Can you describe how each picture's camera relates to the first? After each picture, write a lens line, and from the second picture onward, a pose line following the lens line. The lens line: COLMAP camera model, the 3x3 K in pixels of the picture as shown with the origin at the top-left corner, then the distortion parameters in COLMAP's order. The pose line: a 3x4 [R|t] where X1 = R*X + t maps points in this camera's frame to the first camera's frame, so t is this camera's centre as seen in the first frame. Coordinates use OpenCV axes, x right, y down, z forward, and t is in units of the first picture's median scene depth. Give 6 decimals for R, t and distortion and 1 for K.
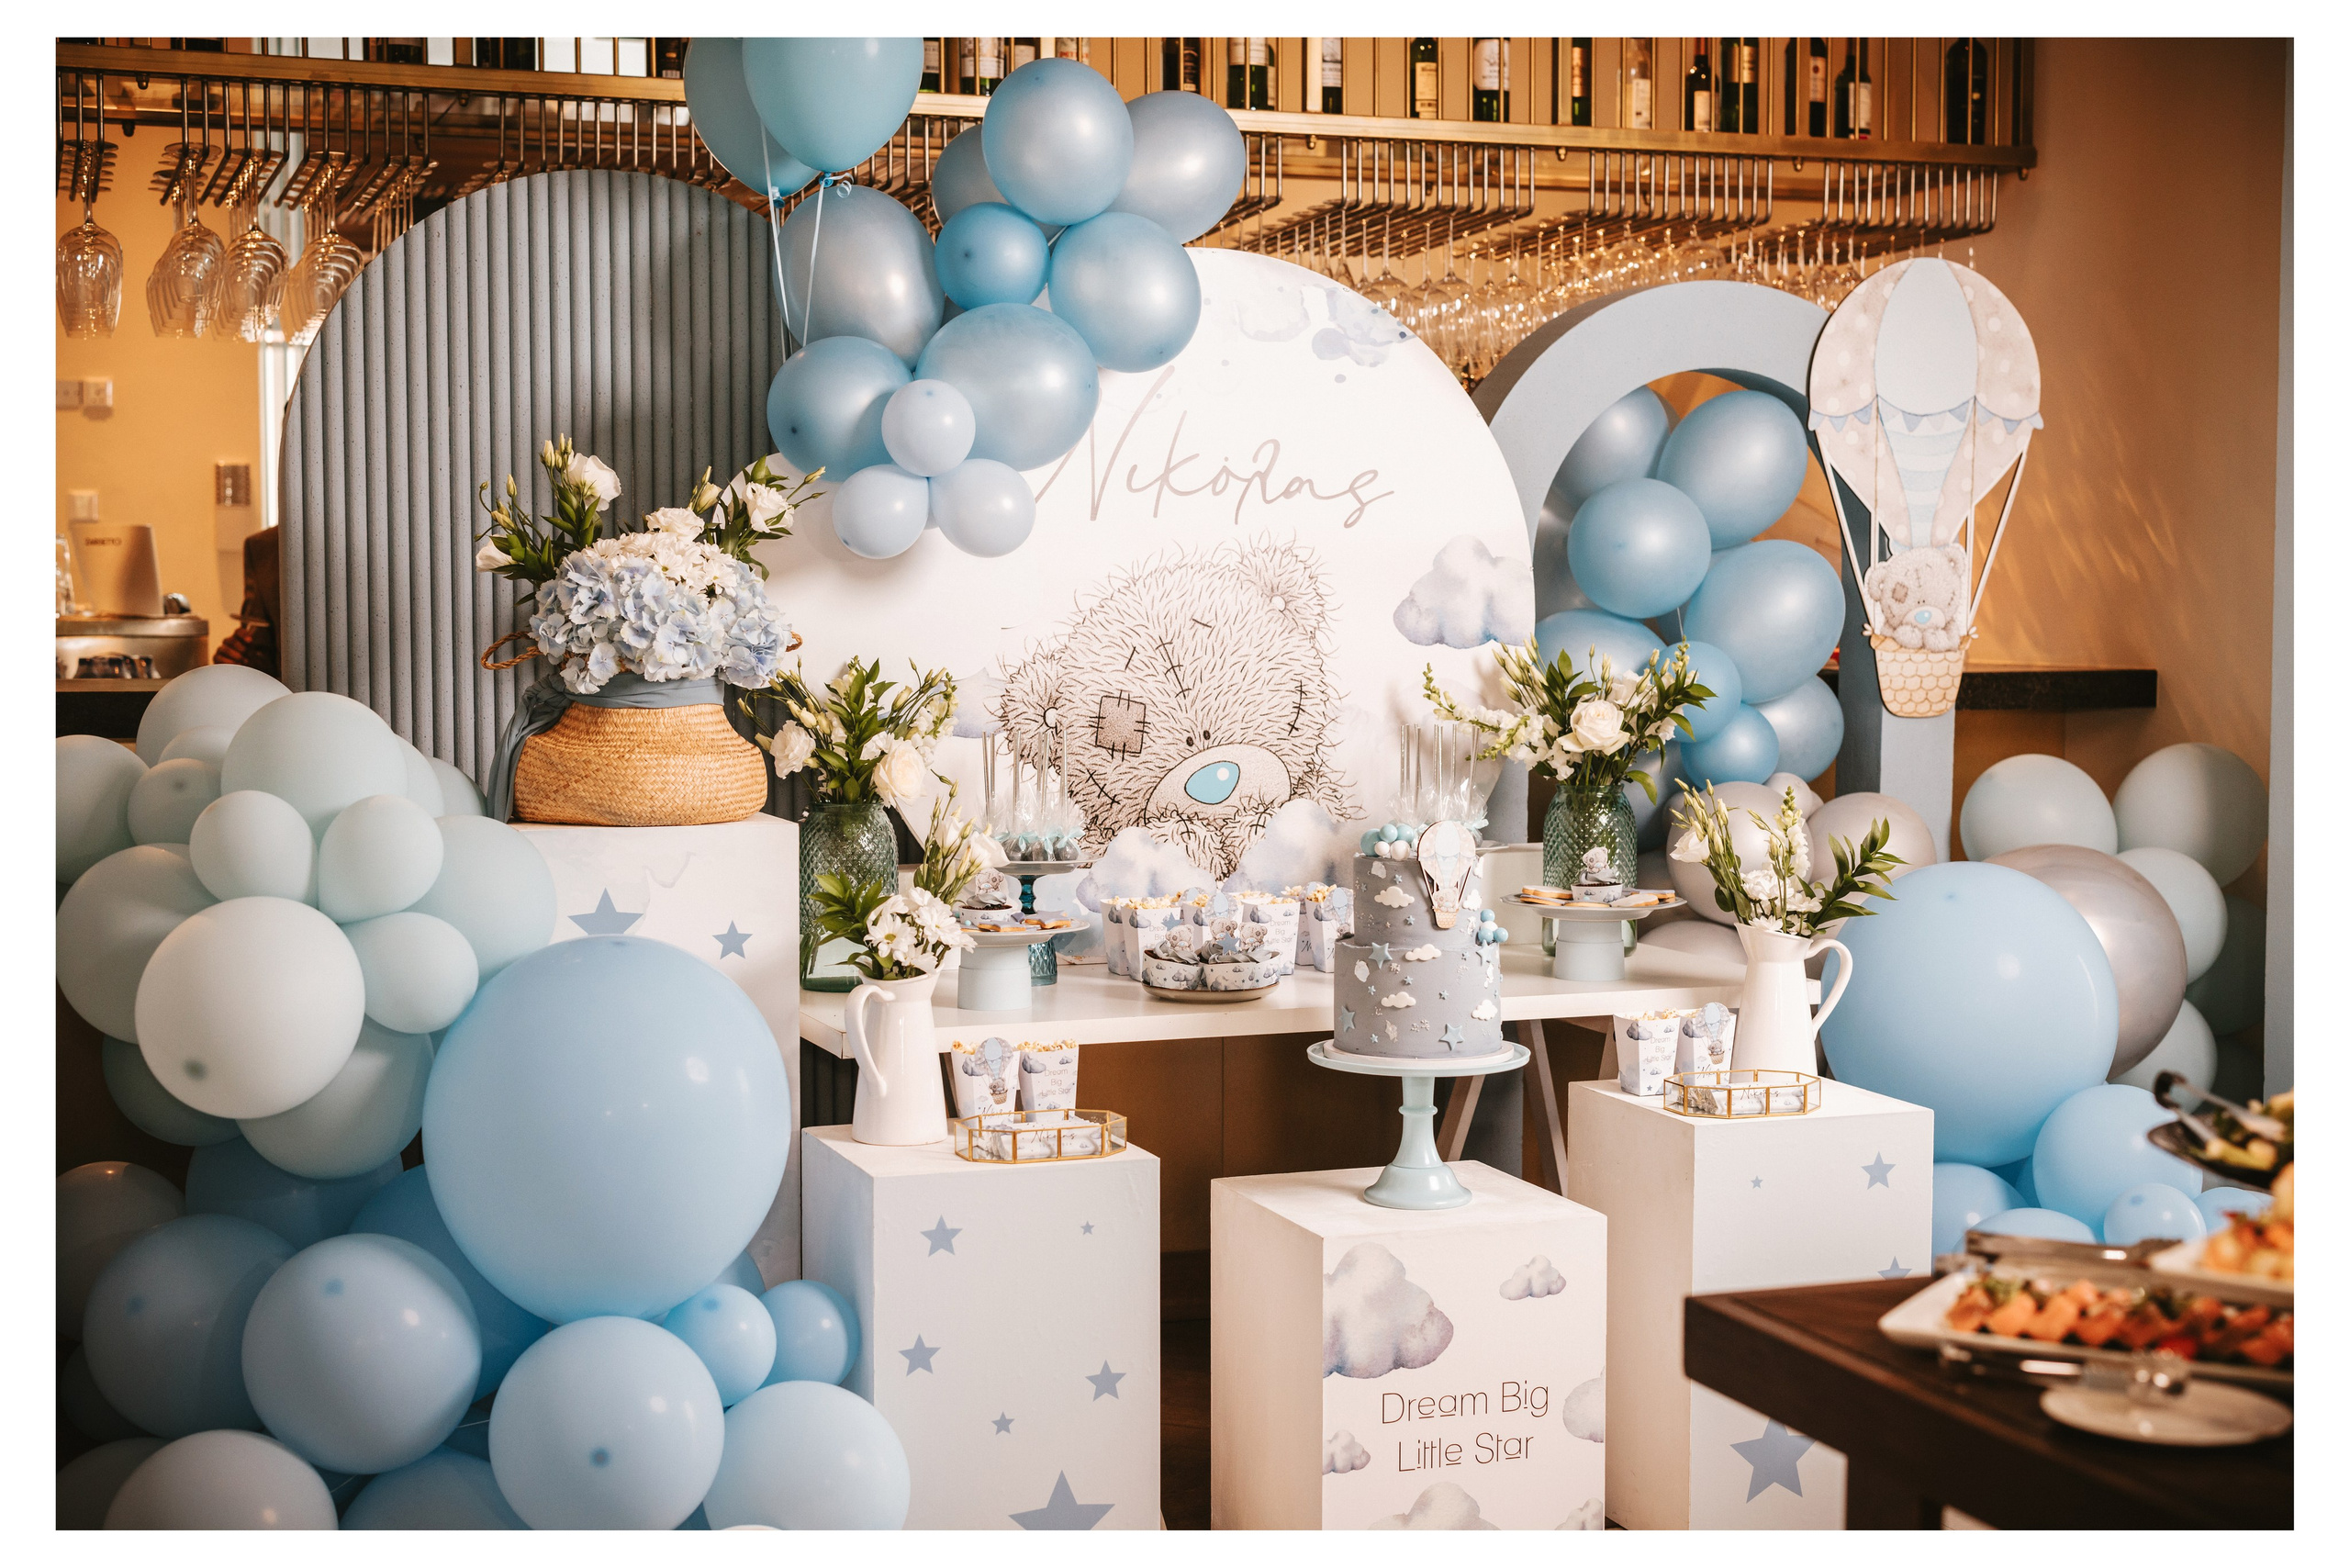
lens RADIAL K [[3197.0, 0, 1175.0], [0, 3197.0, 784.0], [0, 0, 1]] dist [0.007210, -0.000969]
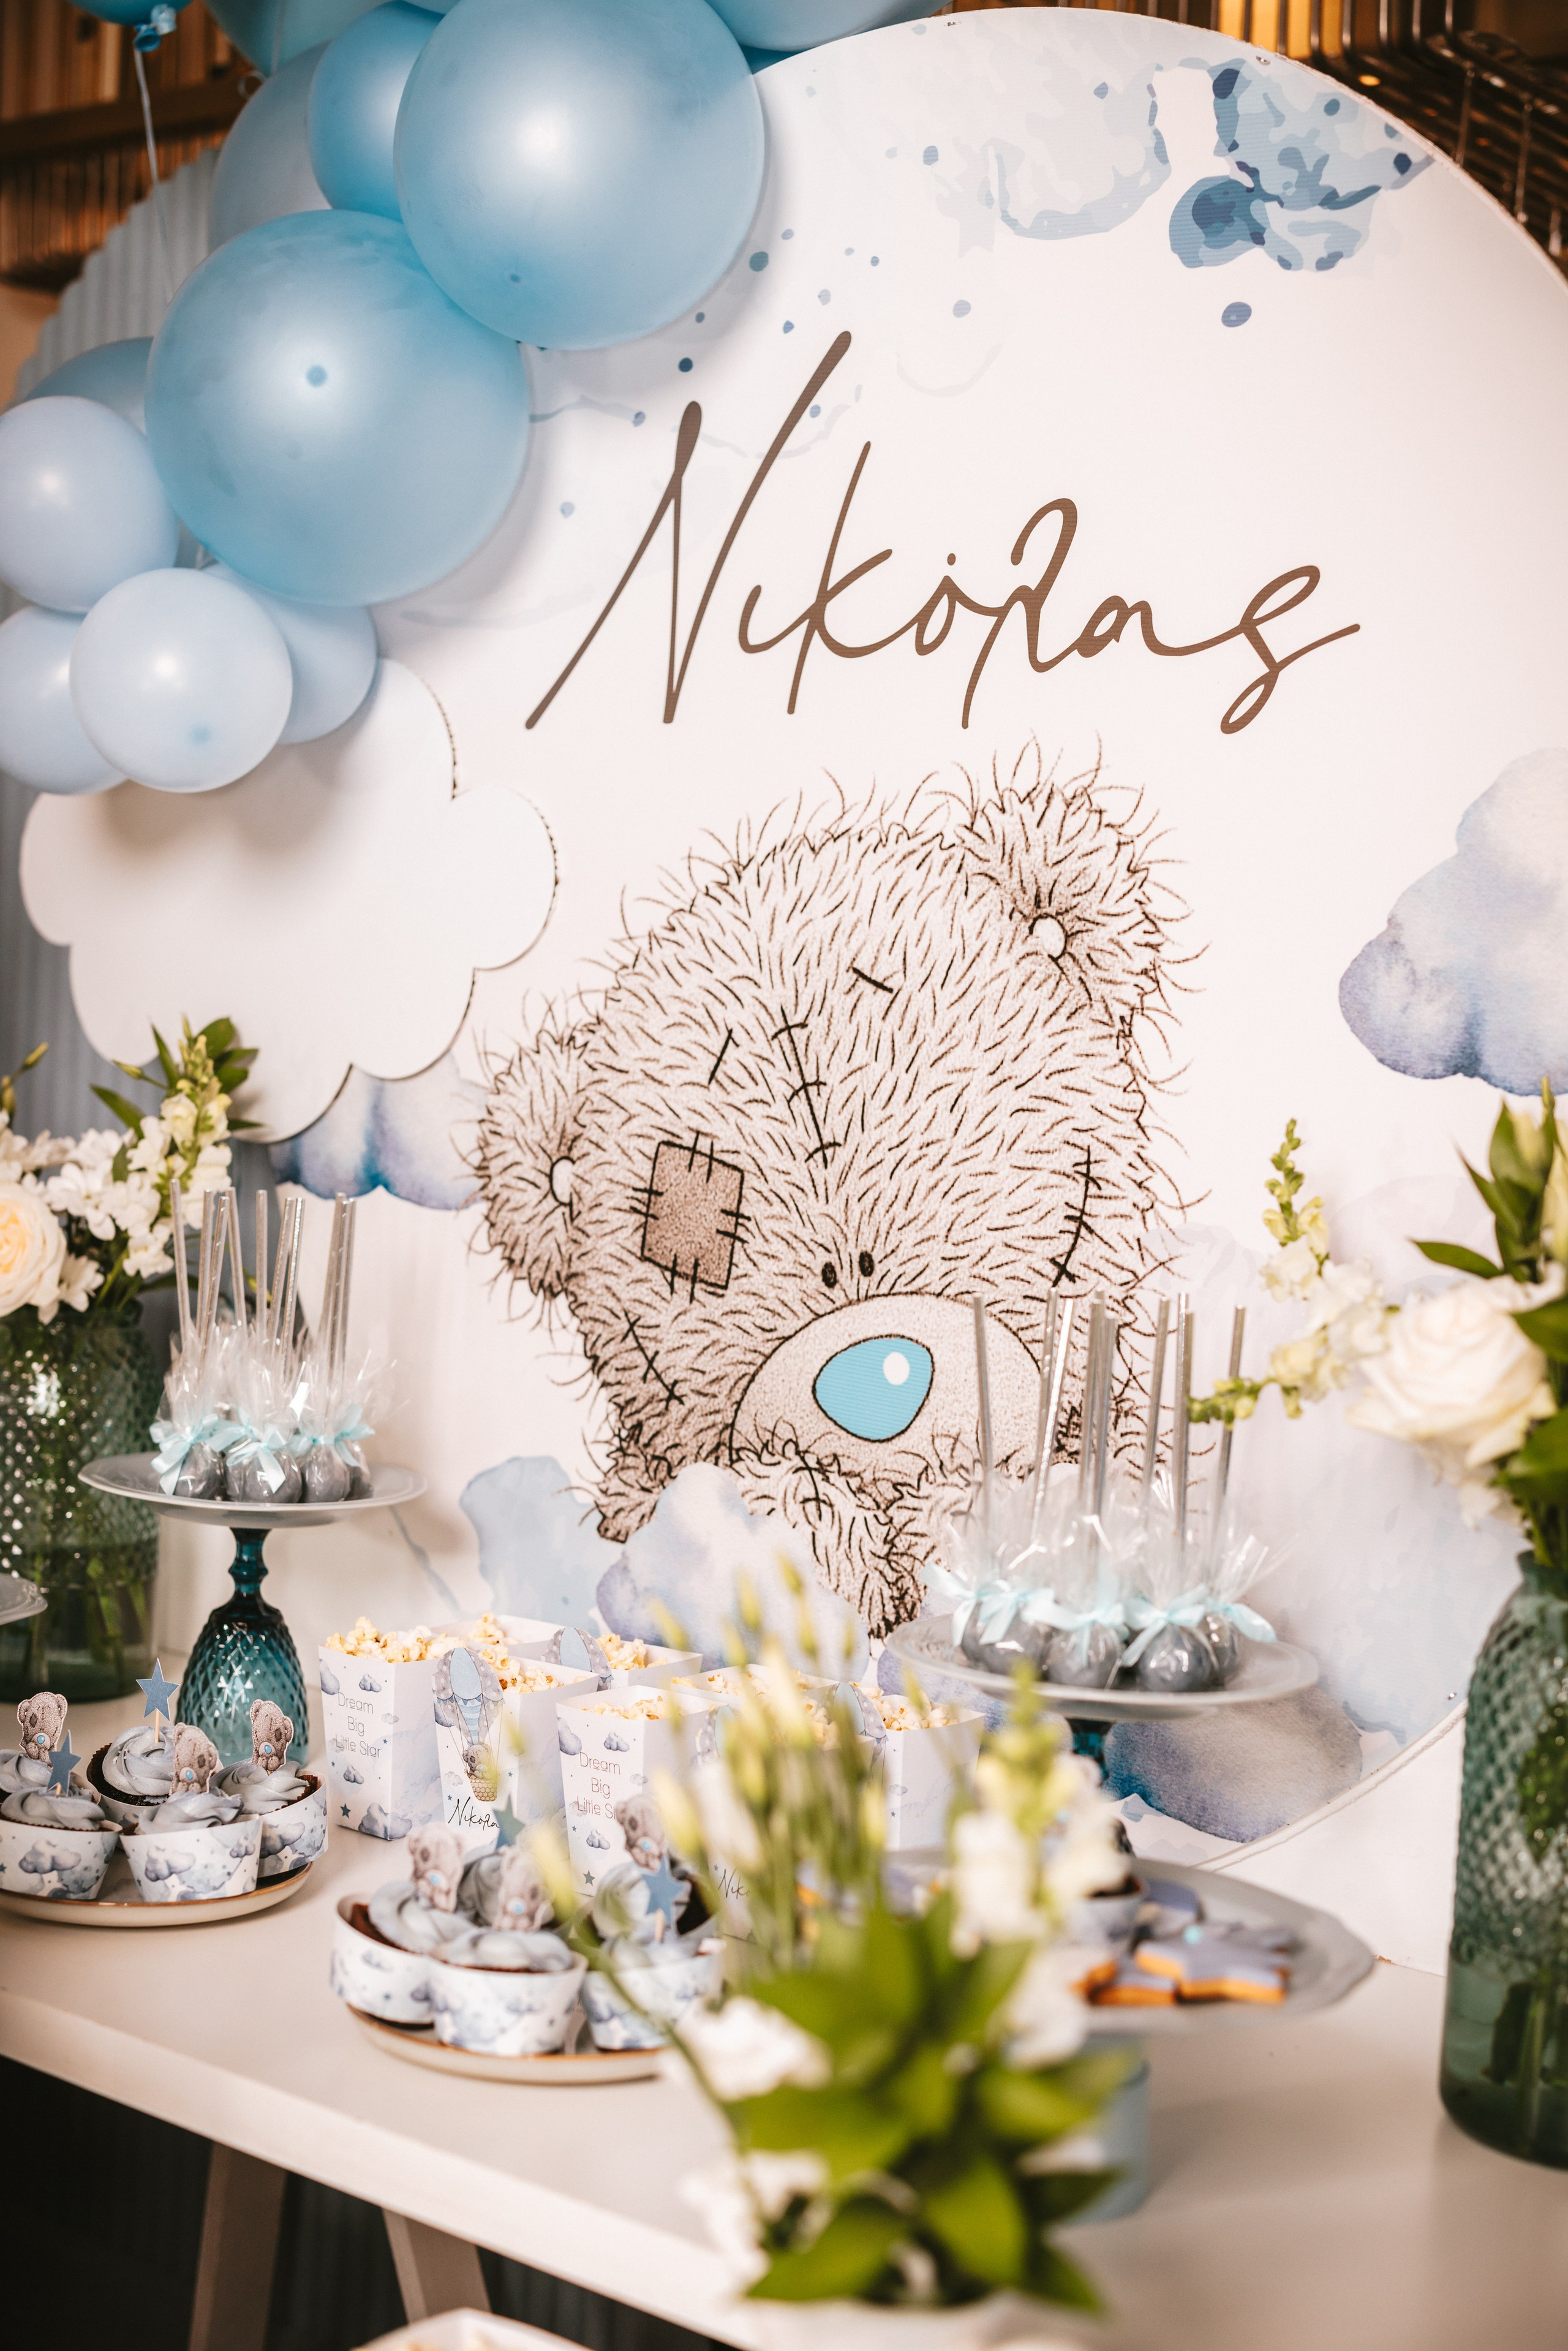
lens RADIAL K [[3198.1, 0, 777.1], [0, 3198.1, 1148.5], [0, 0, 1]] dist [0.007210, -0.000969]
pose [[0.530138, 0.076310, -0.844470, 0.338432], [-0.100696, 0.994560, 0.026658, -0.039163], [0.841911, 0.070902, 0.534938, 0.784236]]
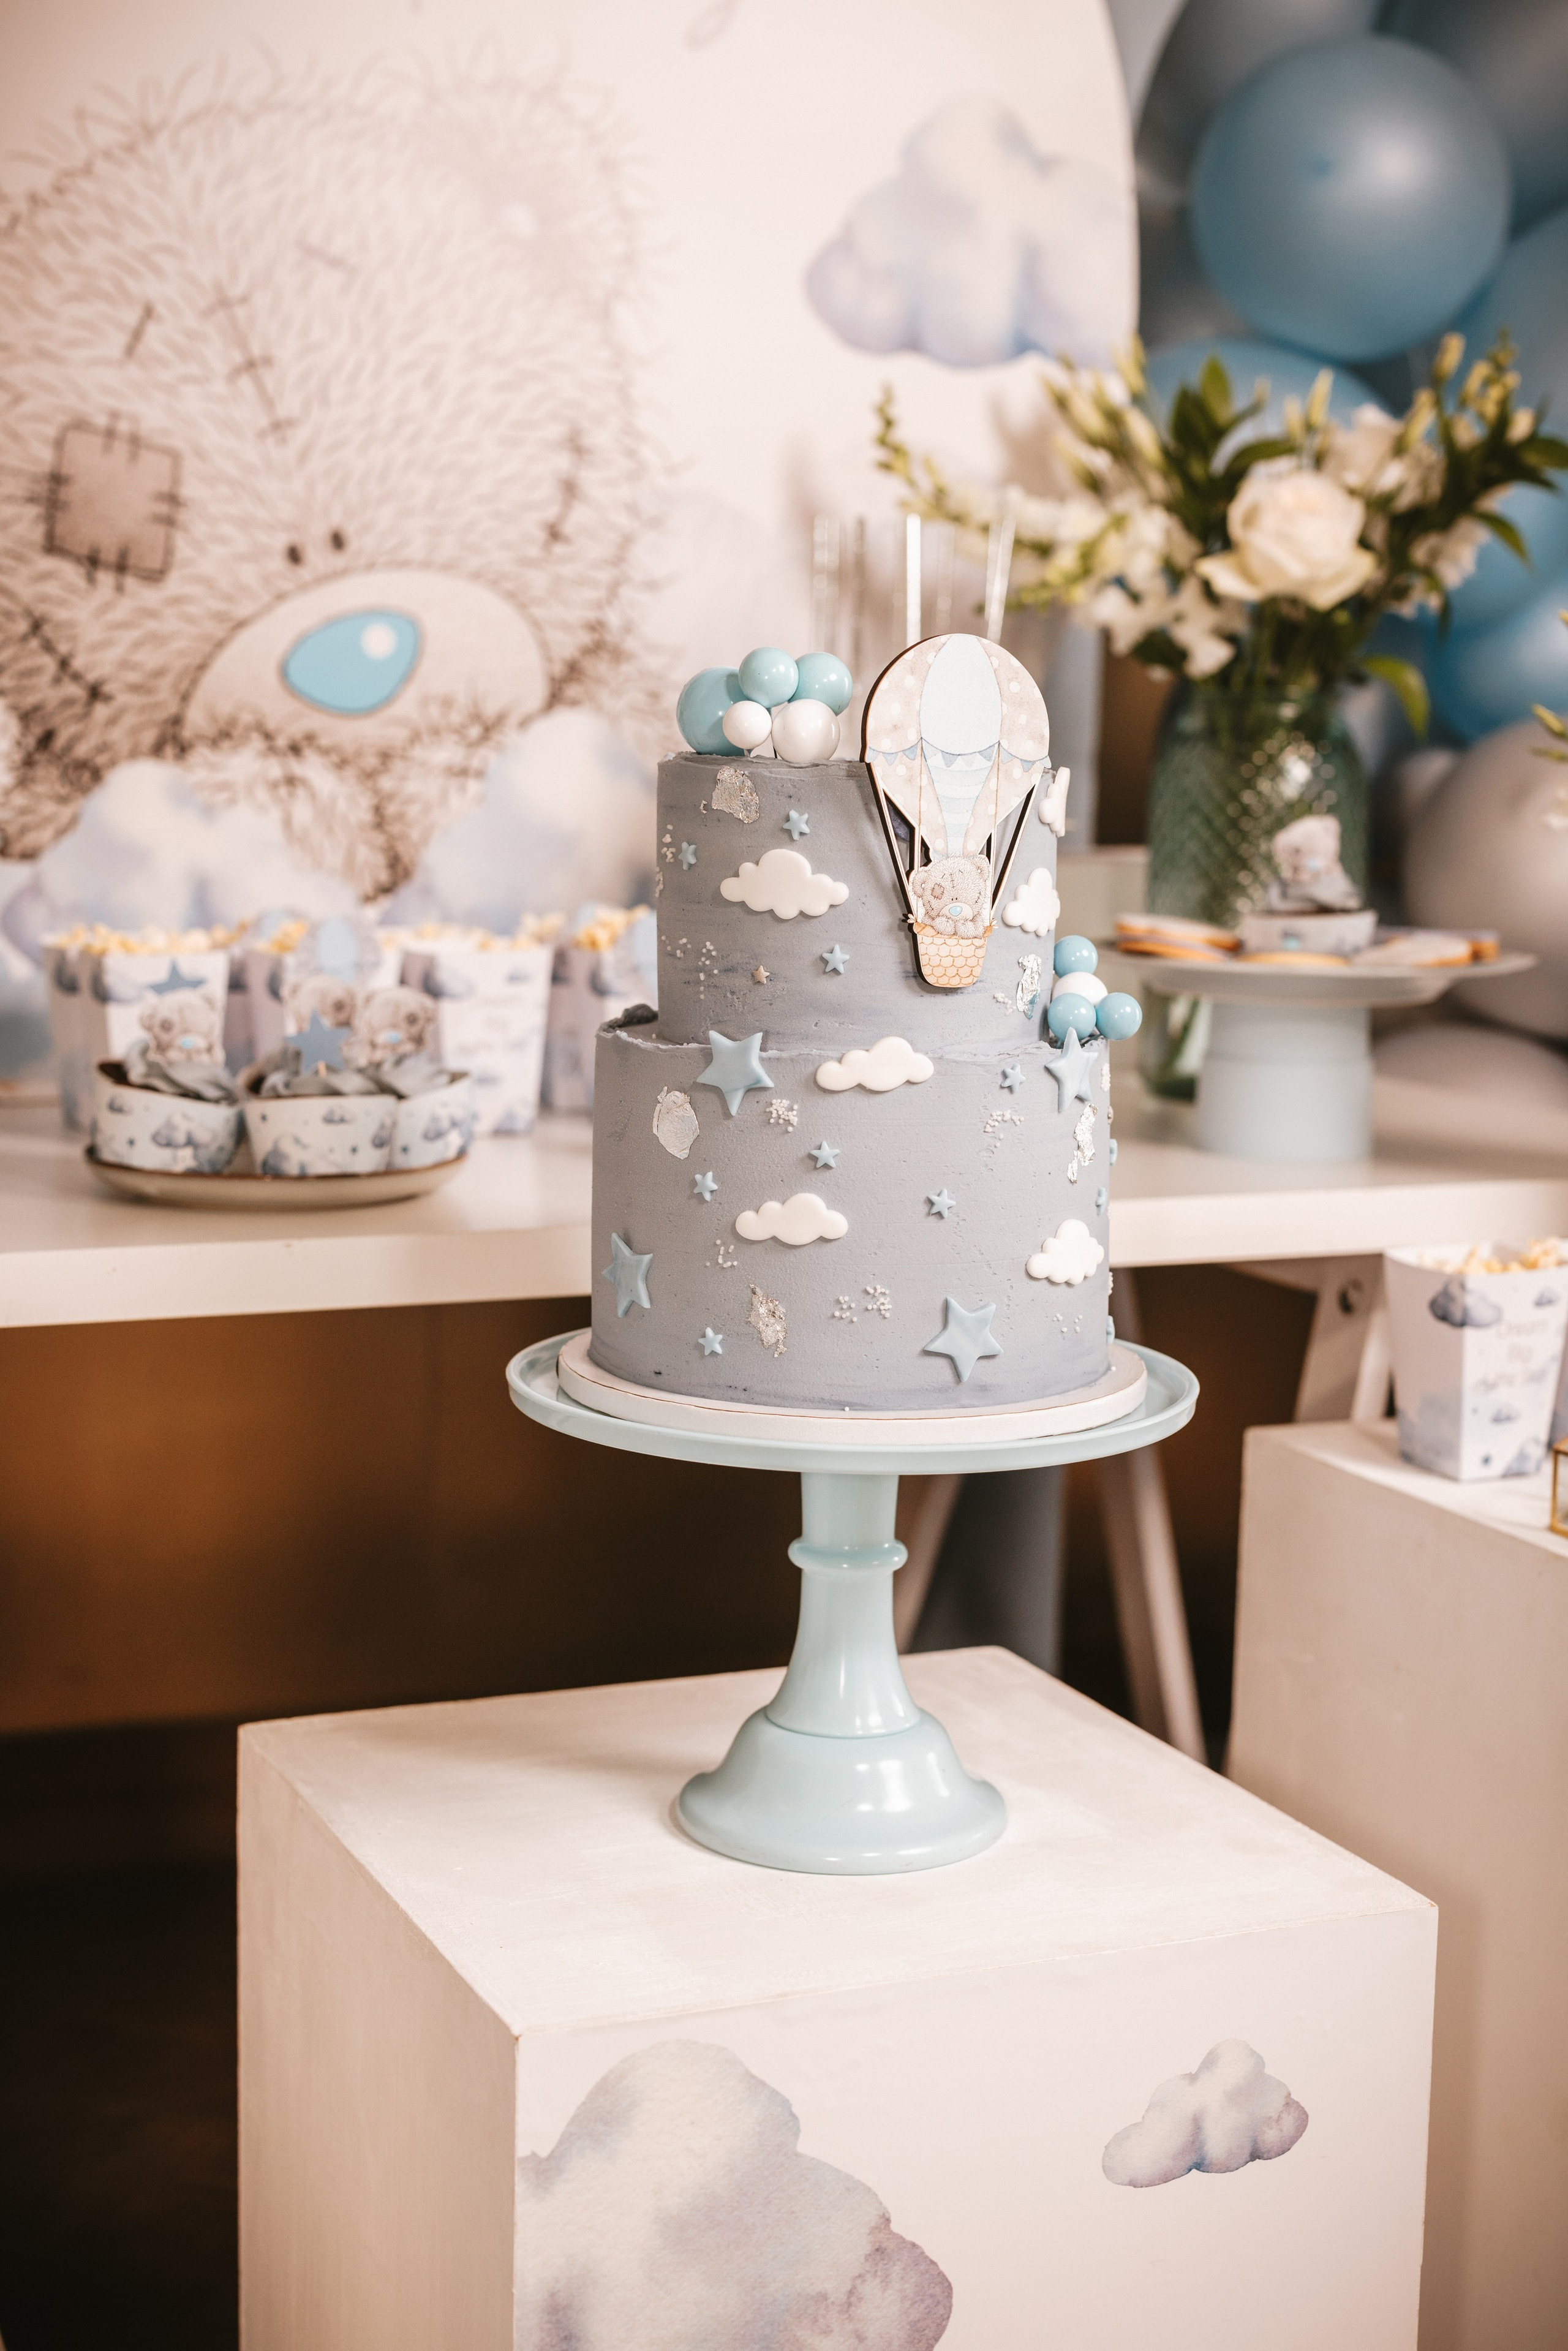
lens RADIAL K [[3198.1, 0, 777.1], [0, 3198.1, 1148.5], [0, 0, 1]] dist [0.007210, -0.000969]
pose [[0.998182, 0.012555, 0.058955, 0.042861], [-0.016254, 0.997901, 0.062683, 0.035446], [-0.058044, -0.063527, 0.996291, 0.592032]]
